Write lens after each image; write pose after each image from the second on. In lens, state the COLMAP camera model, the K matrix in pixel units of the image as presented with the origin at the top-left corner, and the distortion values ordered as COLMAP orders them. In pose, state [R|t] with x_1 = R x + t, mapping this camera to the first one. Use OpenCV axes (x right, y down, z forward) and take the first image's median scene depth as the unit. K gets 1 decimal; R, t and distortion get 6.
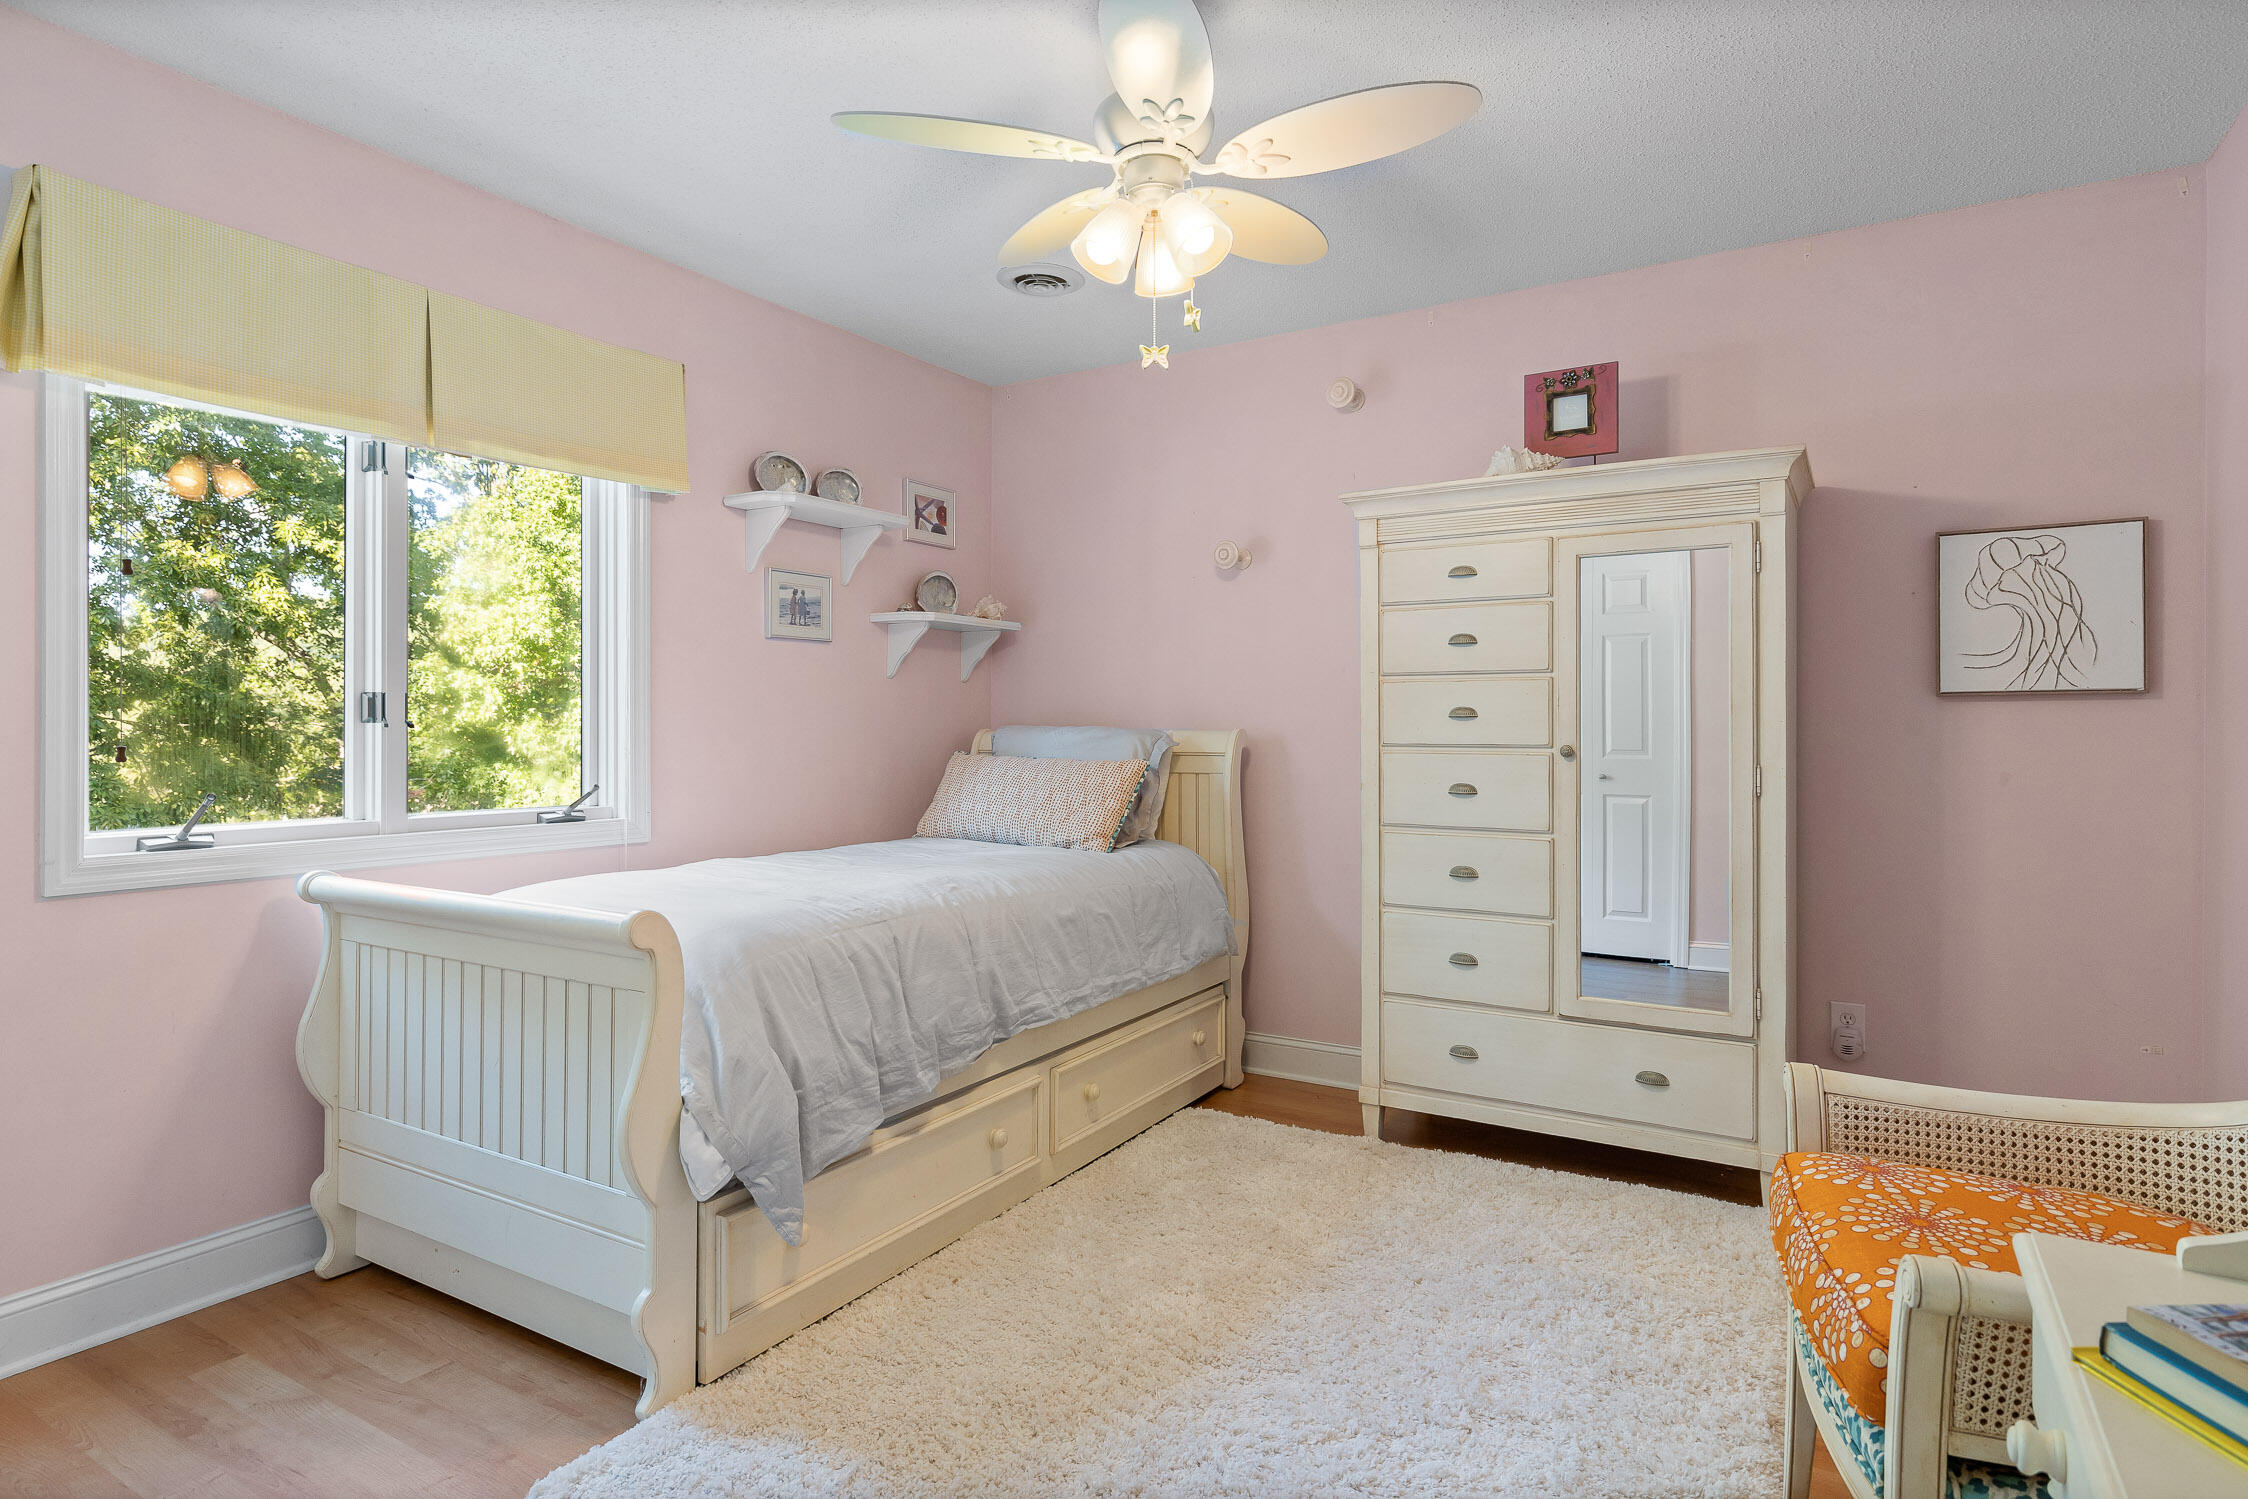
lens RADIAL K [[1219.8, 0, 1117.0], [0, 1219.8, 725.1], [0, 0, 1]] dist [0.000675, -0.000834]
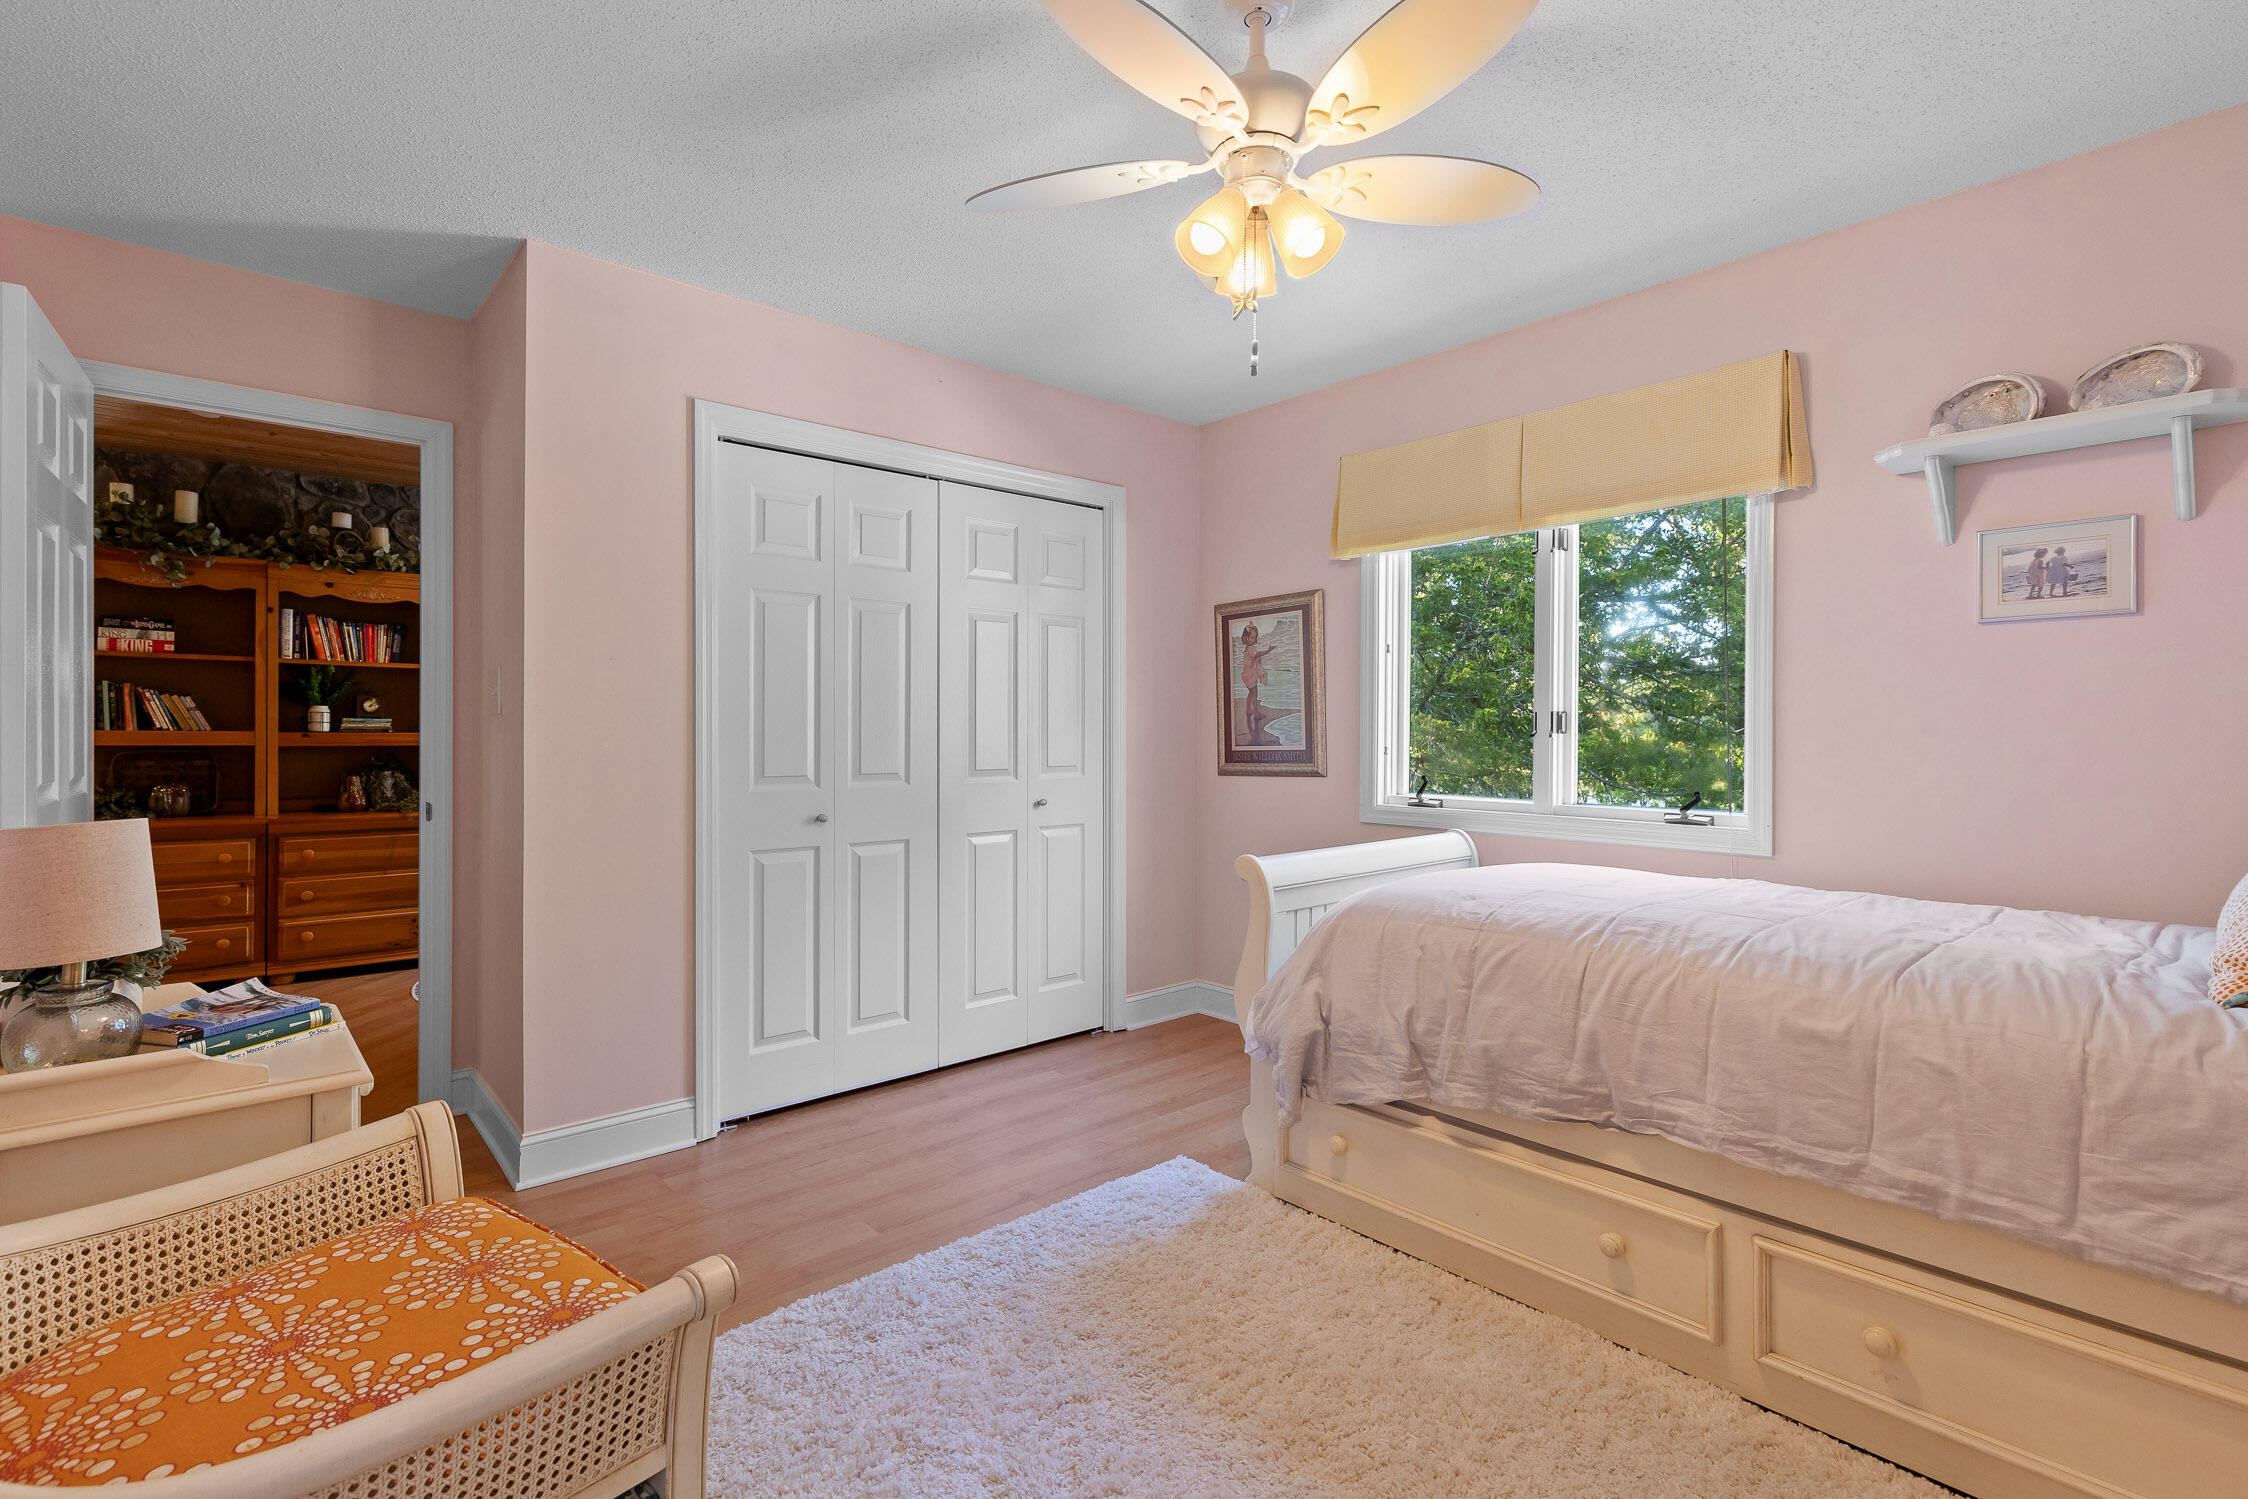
lens RADIAL K [[1049.7, 0, 1120.4], [0, 1049.7, 732.3], [0, 0, 1]] dist [0.001793, 0.000337]
pose [[-0.303003, -0.001122, -0.952989, 0.705683], [-0.000952, 0.999999, -0.000875, -0.002193], [0.952989, 0.000642, -0.303004, 0.947706]]
